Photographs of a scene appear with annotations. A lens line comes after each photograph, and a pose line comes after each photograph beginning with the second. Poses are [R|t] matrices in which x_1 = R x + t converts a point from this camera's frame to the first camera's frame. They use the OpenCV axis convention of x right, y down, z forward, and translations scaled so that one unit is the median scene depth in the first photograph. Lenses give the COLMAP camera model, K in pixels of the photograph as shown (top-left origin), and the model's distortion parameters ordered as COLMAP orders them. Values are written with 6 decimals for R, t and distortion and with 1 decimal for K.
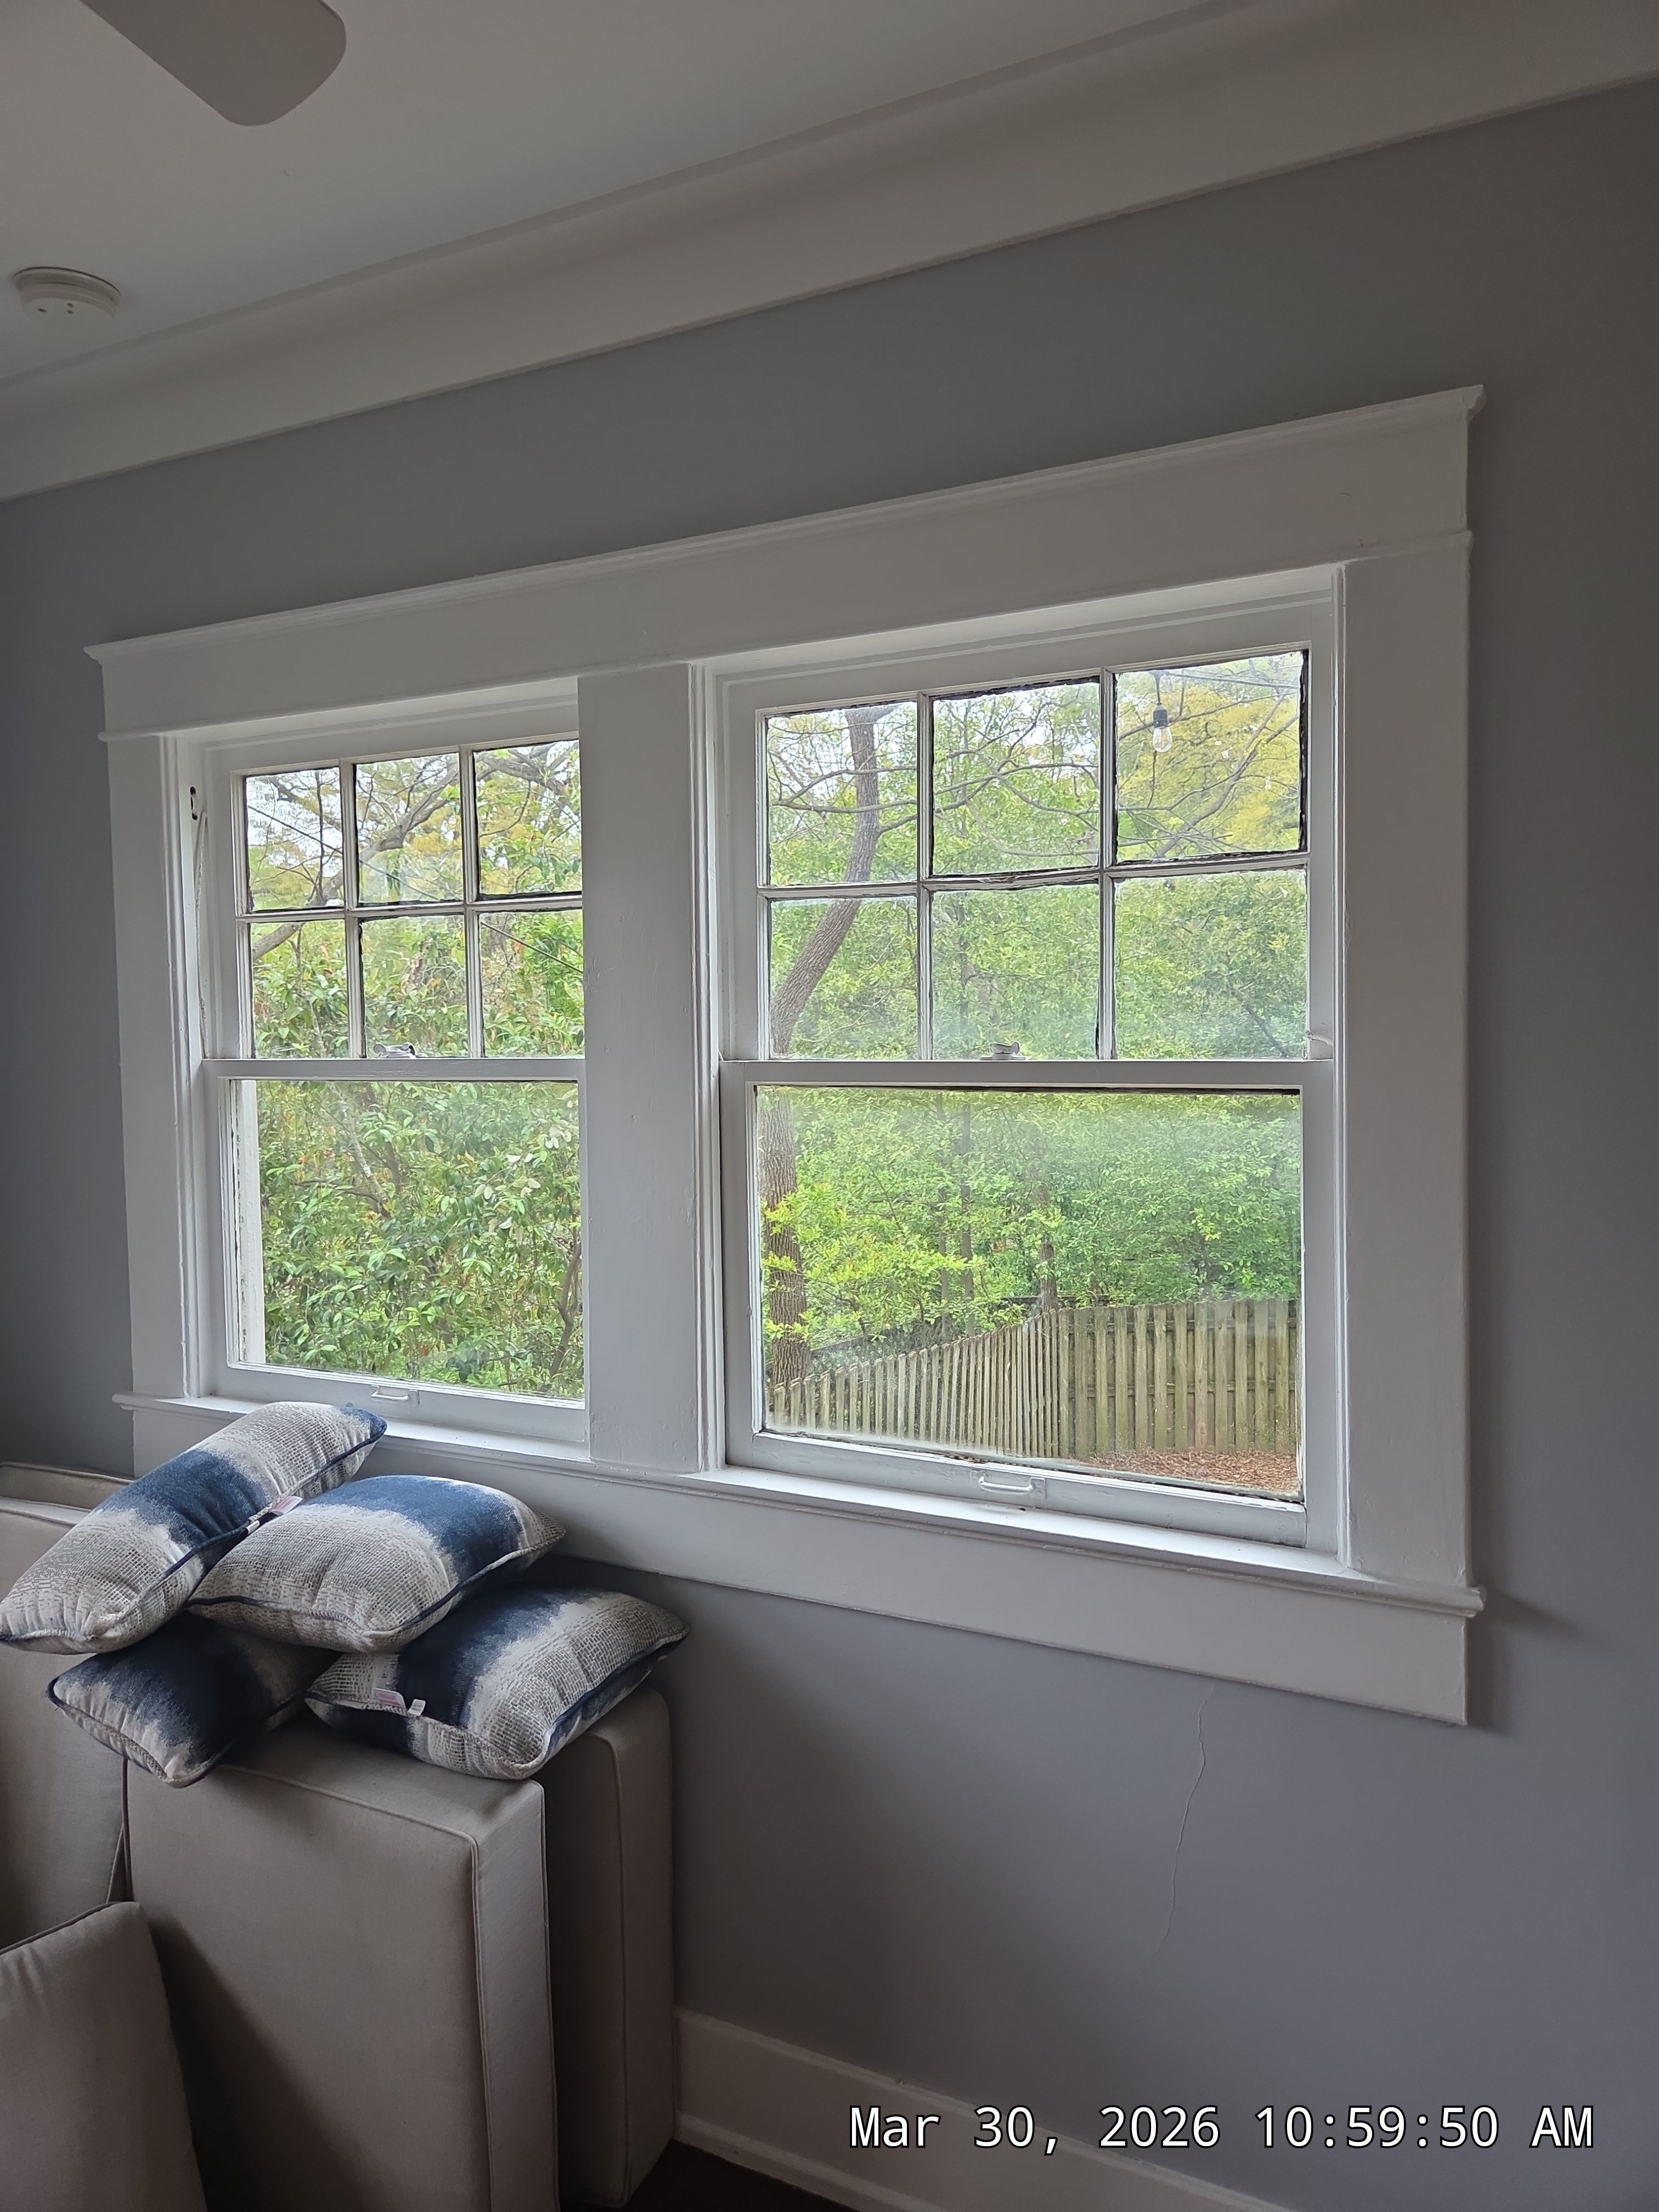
lens RADIAL K [[2032.1, 0, 829.9], [0, 2032.1, 1176.1], [0, 0, 1]] dist [0.013760, 0.001853]
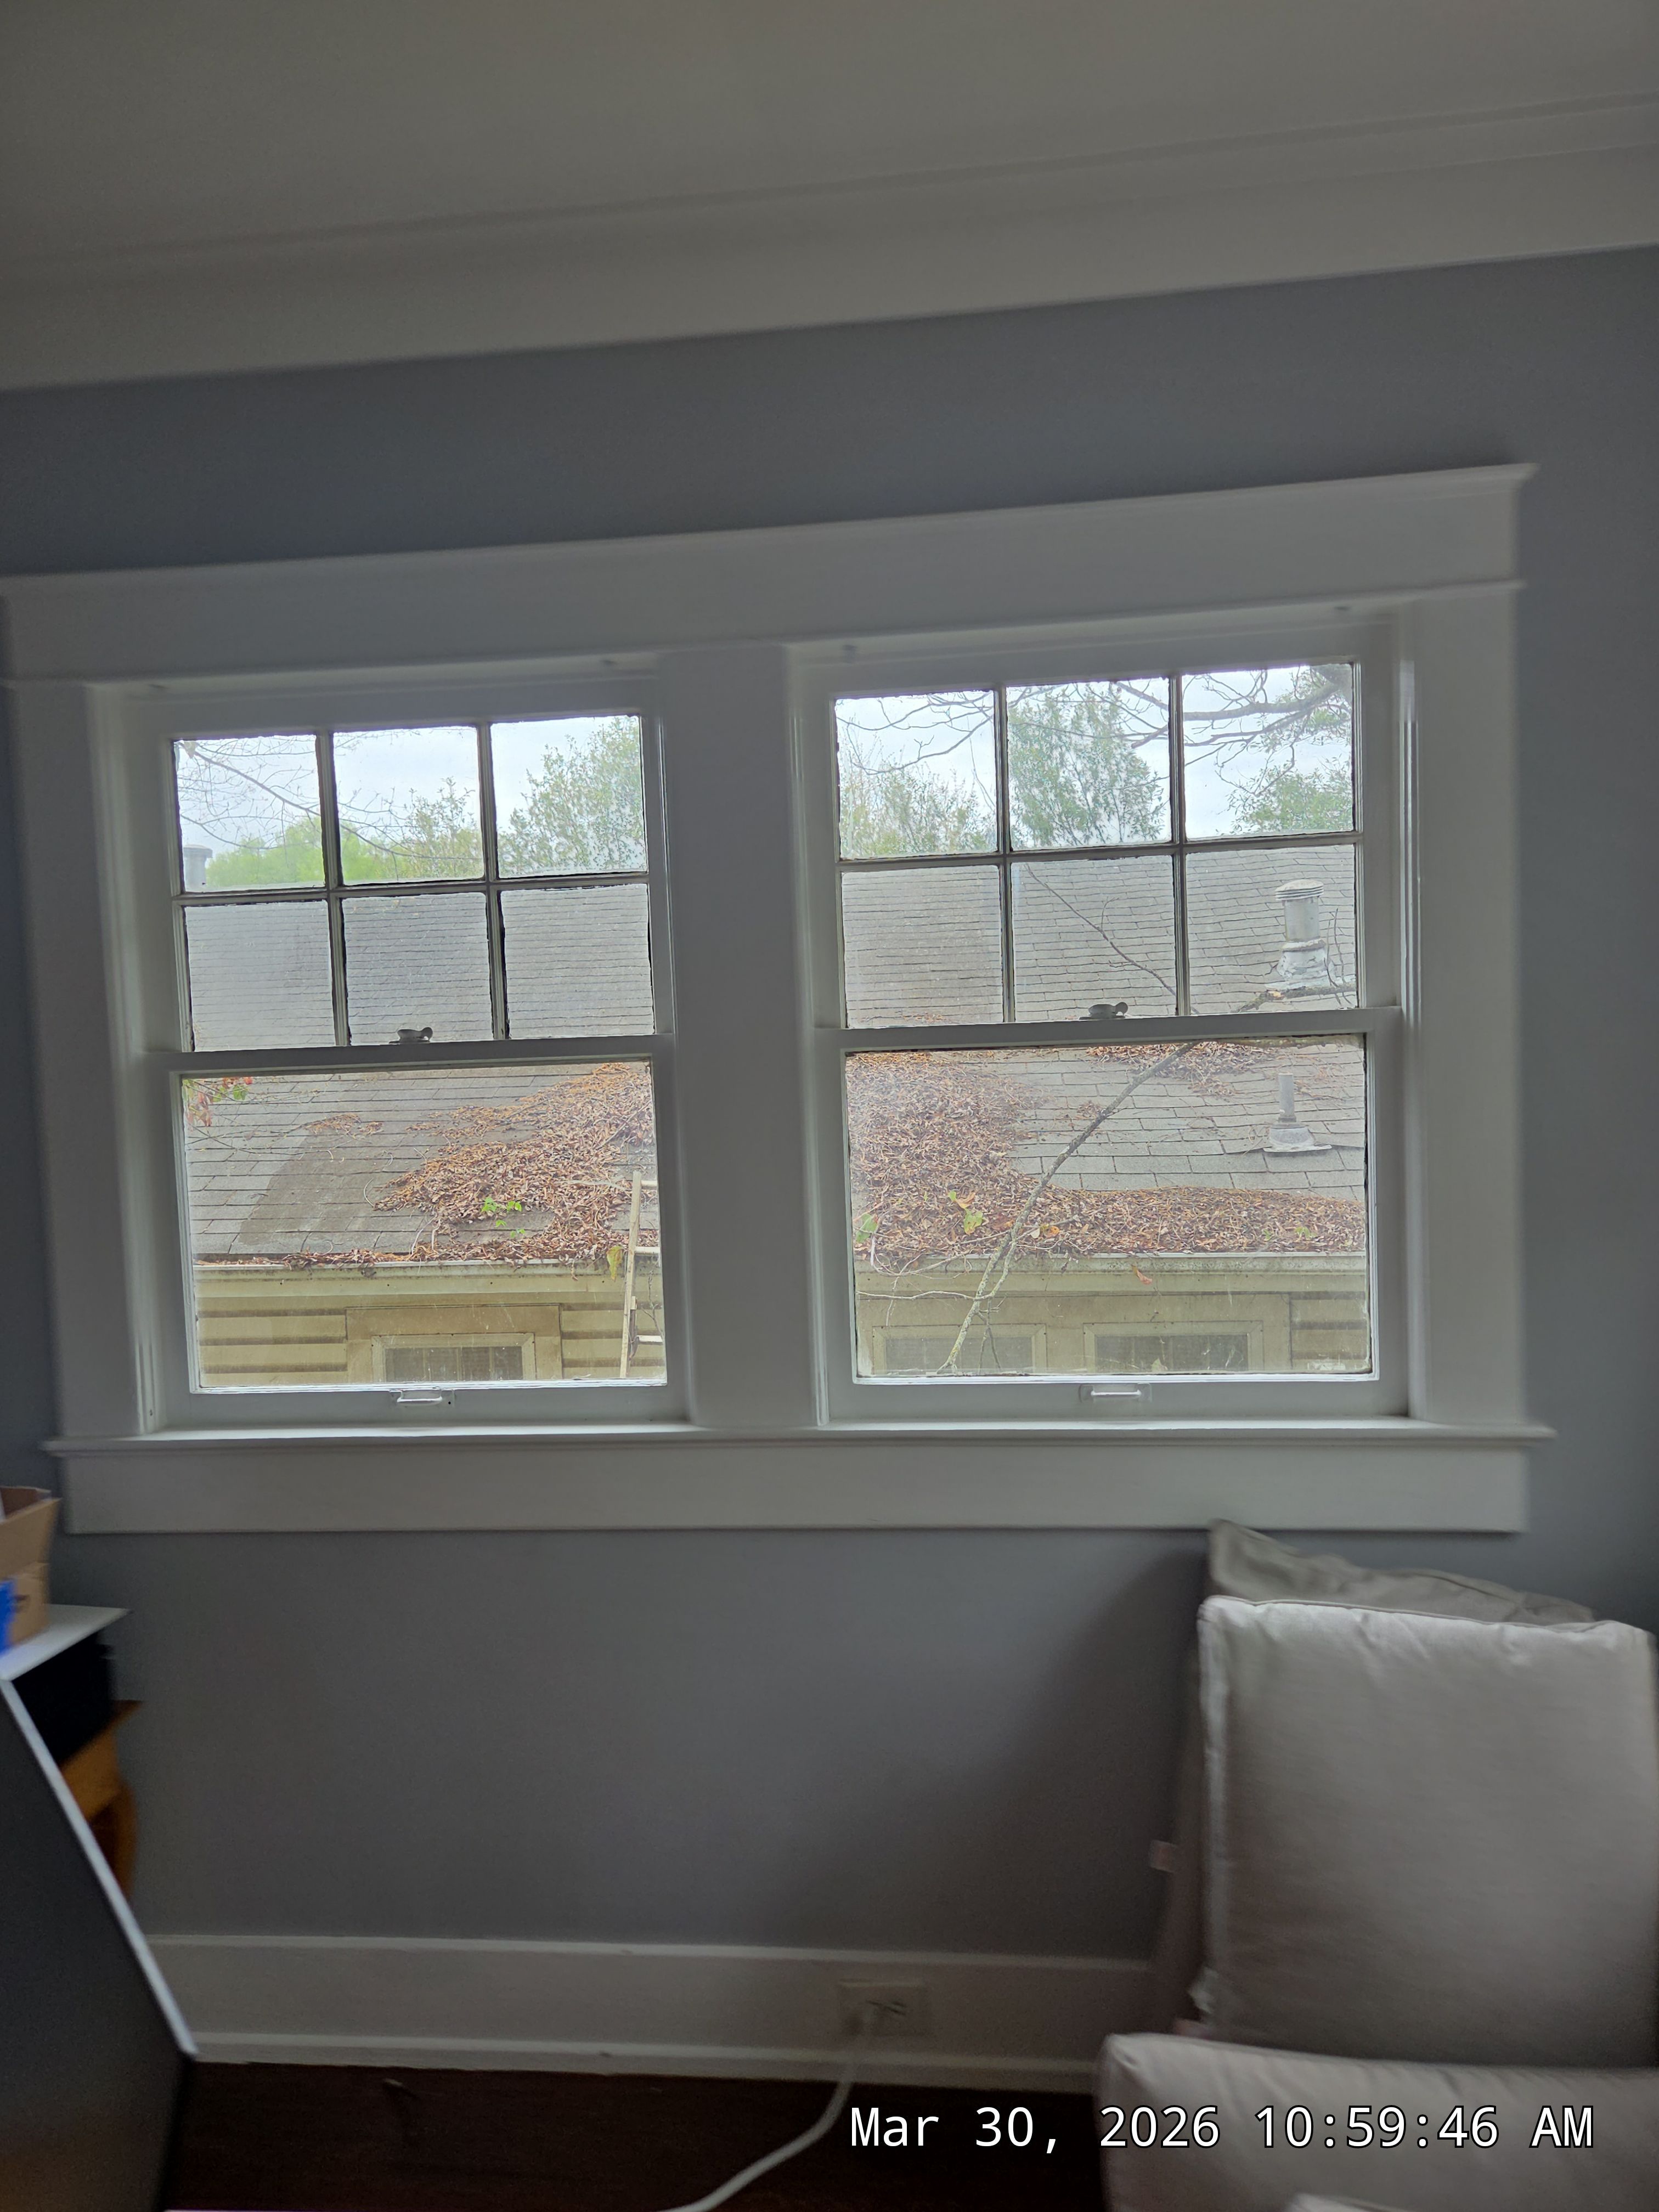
lens RADIAL K [[1558.5, 0, 829.5], [0, 1558.5, 1106.0], [0, 0, 1]] dist [0.066166, -0.058558]
pose [[0.888425, -0.064131, 0.454519, -0.360286], [0.070610, 0.997500, 0.002724, -0.015985], [-0.453558, 0.029673, 0.890733, 0.247215]]
